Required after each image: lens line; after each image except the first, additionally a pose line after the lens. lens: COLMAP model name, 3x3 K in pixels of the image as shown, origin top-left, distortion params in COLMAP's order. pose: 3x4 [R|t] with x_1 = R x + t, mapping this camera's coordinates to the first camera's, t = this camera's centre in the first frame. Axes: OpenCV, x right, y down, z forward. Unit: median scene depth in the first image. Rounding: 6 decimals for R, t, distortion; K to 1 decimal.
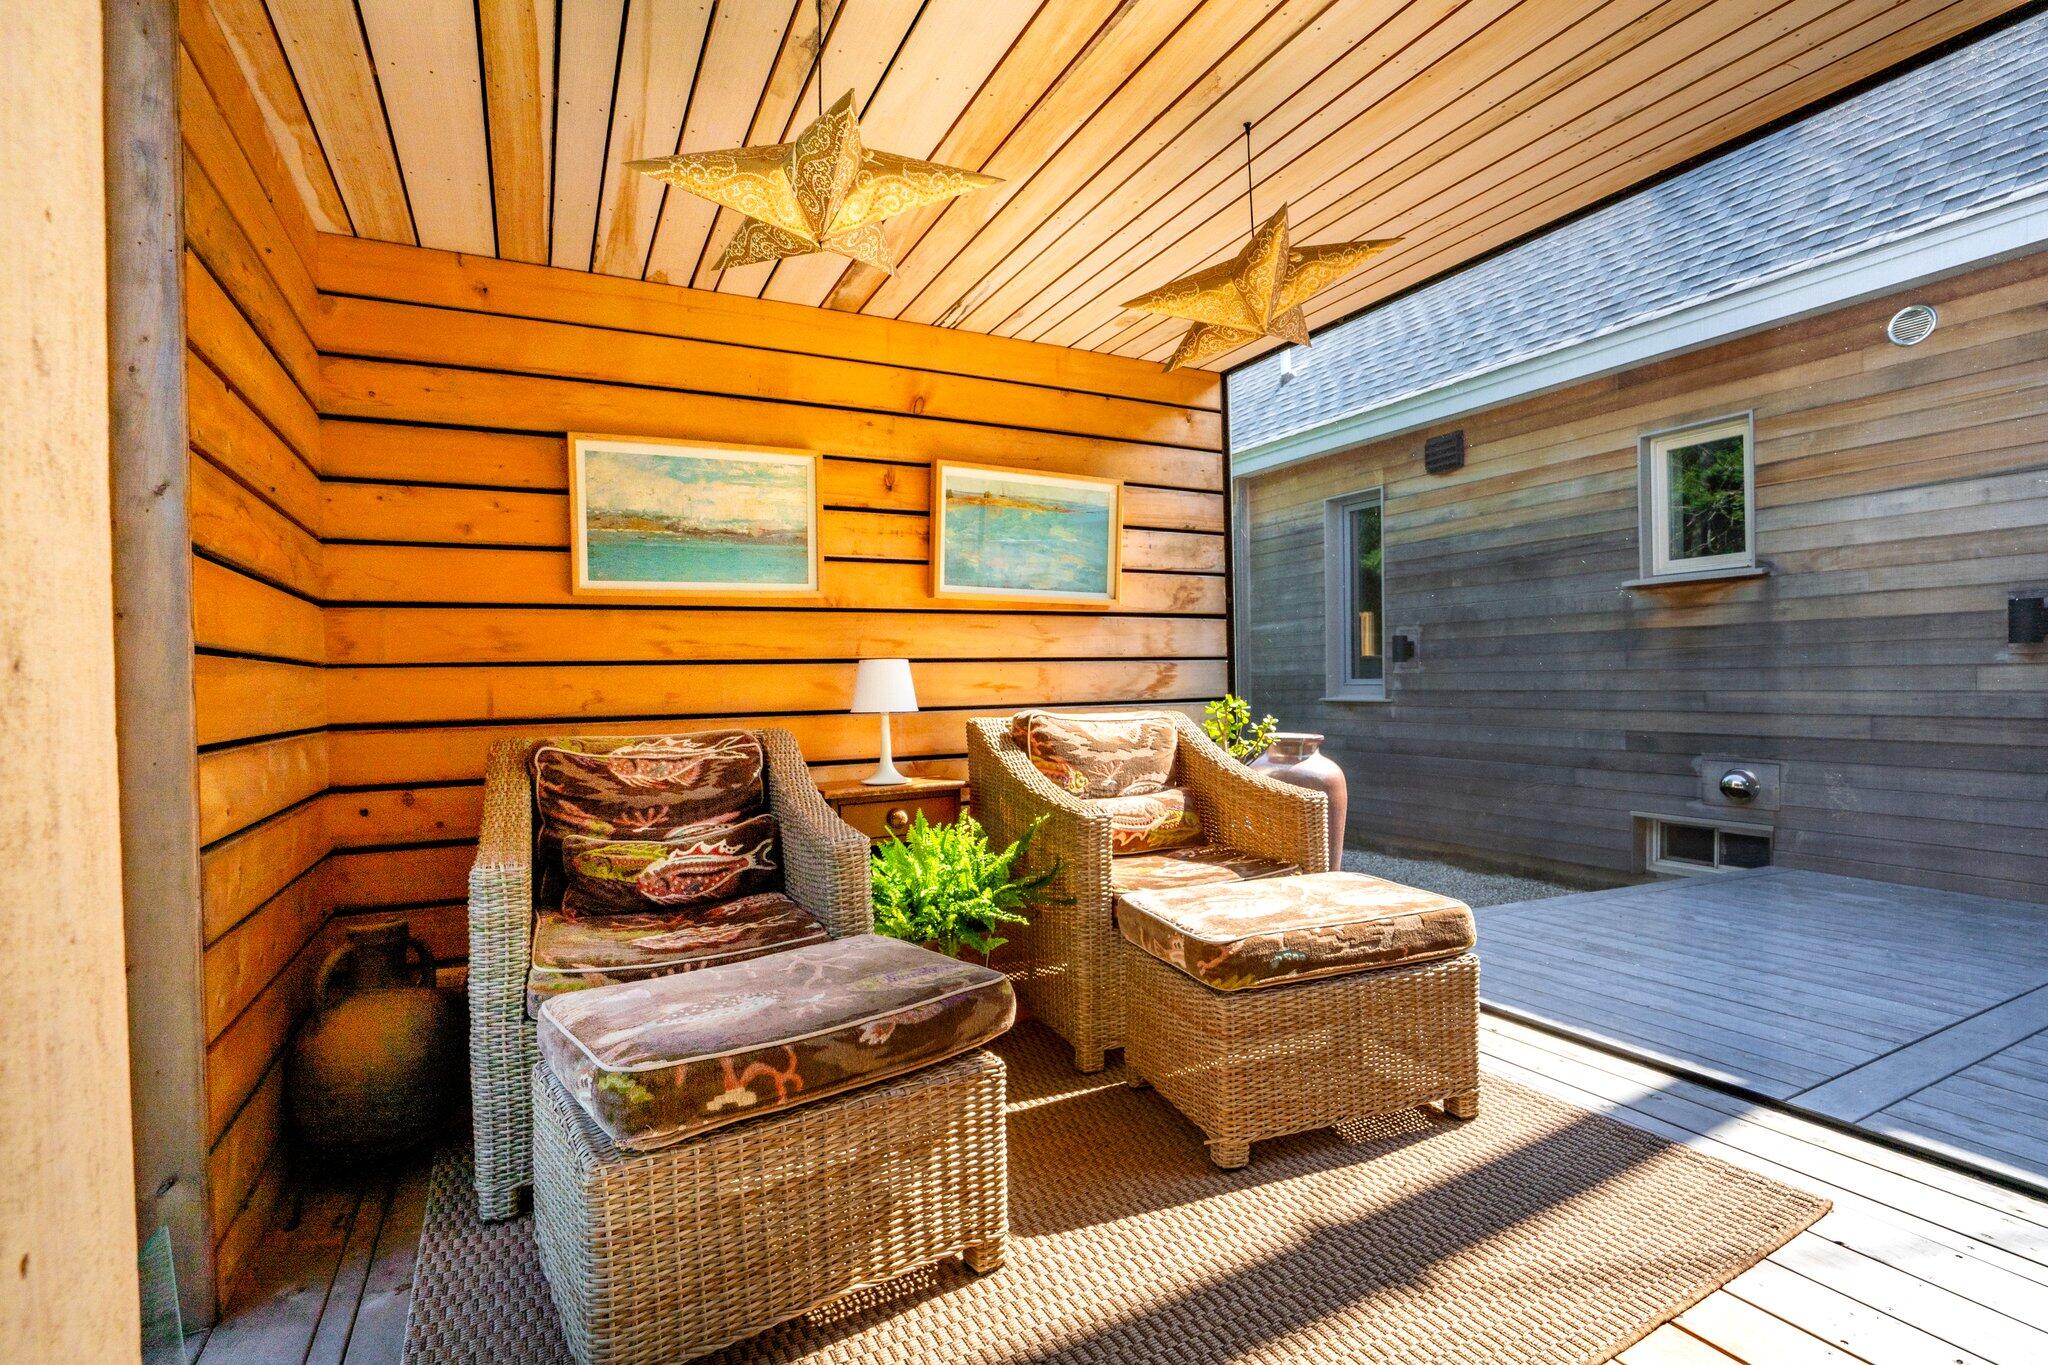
lens RADIAL K [[967.0, 0, 1013.5], [0, 967.0, 685.6], [0, 0, 1]] dist [-0.035884, 0.004162]
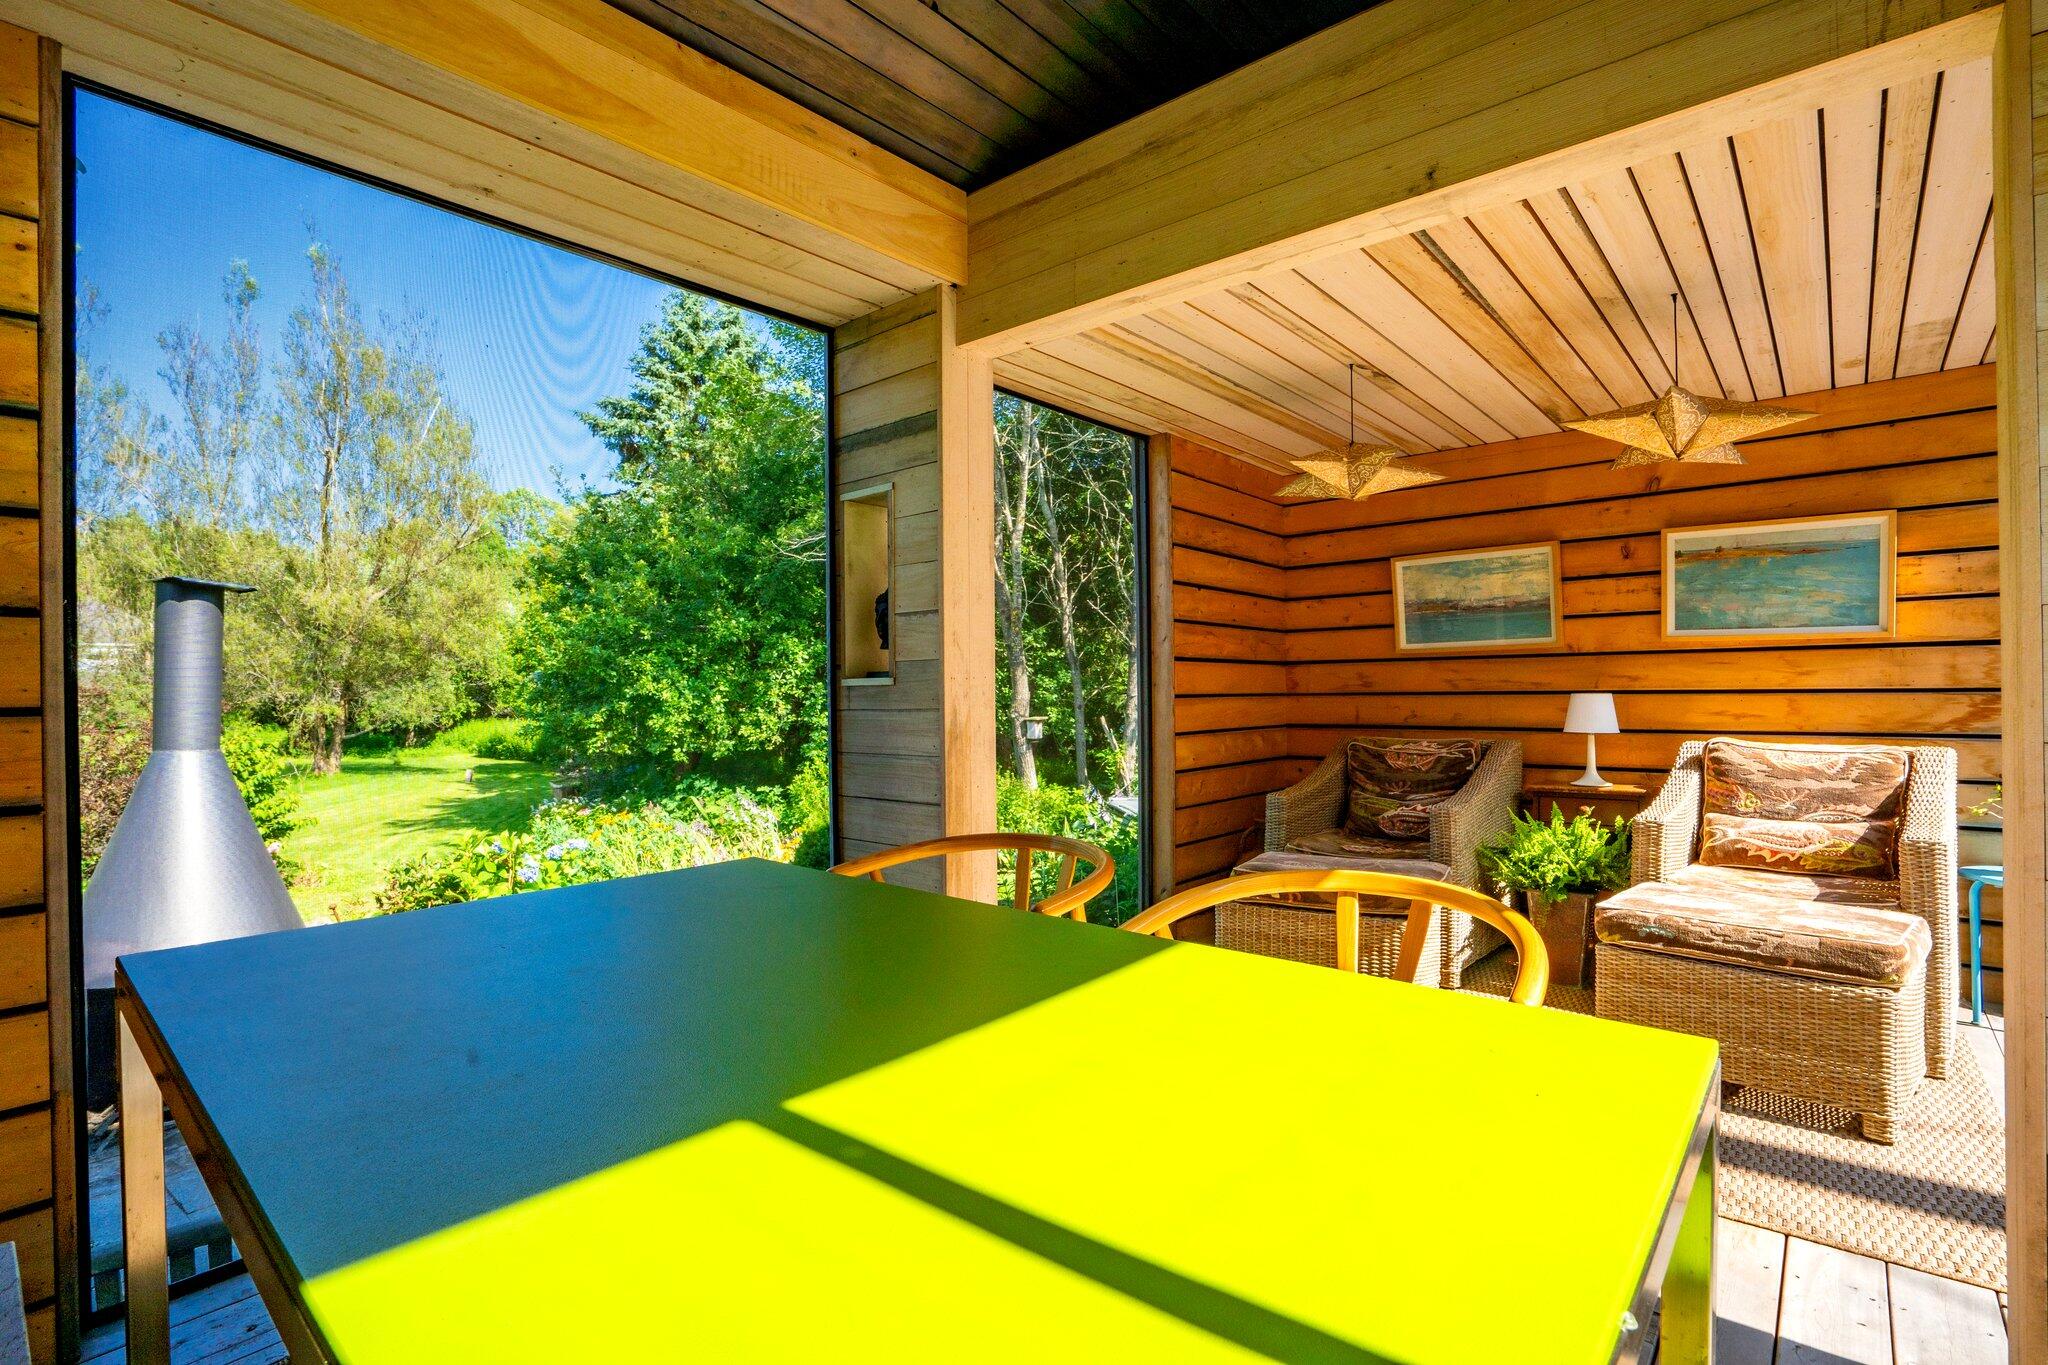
lens RADIAL K [[967.0, 0, 1039.8], [0, 967.0, 684.1], [0, 0, 1]] dist [-0.035884, 0.004162]
pose [[0.379282, 0.009864, -0.925229, 0.786828], [0.000108, 0.999943, 0.010705, -0.052901], [0.925281, -0.004160, 0.379259, -0.201968]]
